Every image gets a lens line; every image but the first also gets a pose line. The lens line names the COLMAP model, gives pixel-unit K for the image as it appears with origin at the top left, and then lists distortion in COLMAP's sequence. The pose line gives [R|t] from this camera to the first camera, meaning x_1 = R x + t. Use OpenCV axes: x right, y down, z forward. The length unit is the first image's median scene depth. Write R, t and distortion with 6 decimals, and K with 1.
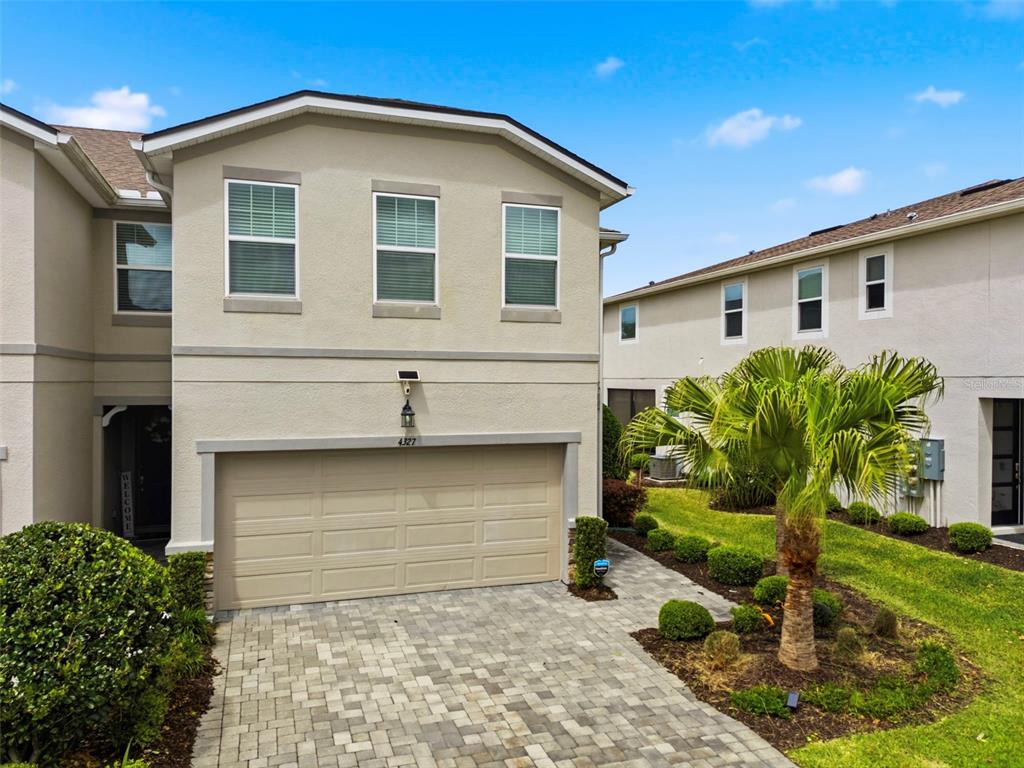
lens RADIAL K [[771.1, 0, 512.0], [0, 771.1, 384.0], [0, 0, 1]] dist [0.176747, -0.255291]
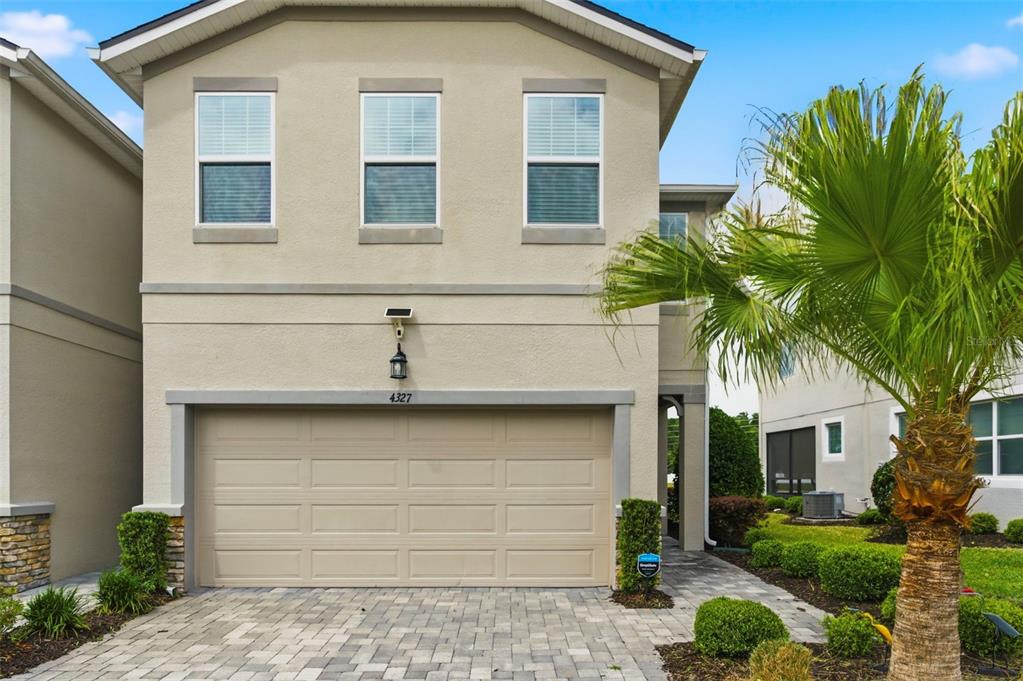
lens RADIAL K [[647.6, 0, 511.4], [0, 647.6, 469.1], [0, 0, 1]] dist [0.006497, 0.001601]
pose [[0.952123, -0.001837, -0.305710, 0.180895], [-0.002423, 0.999905, -0.013556, 0.158815], [0.305706, 0.013647, 0.952028, 0.397421]]
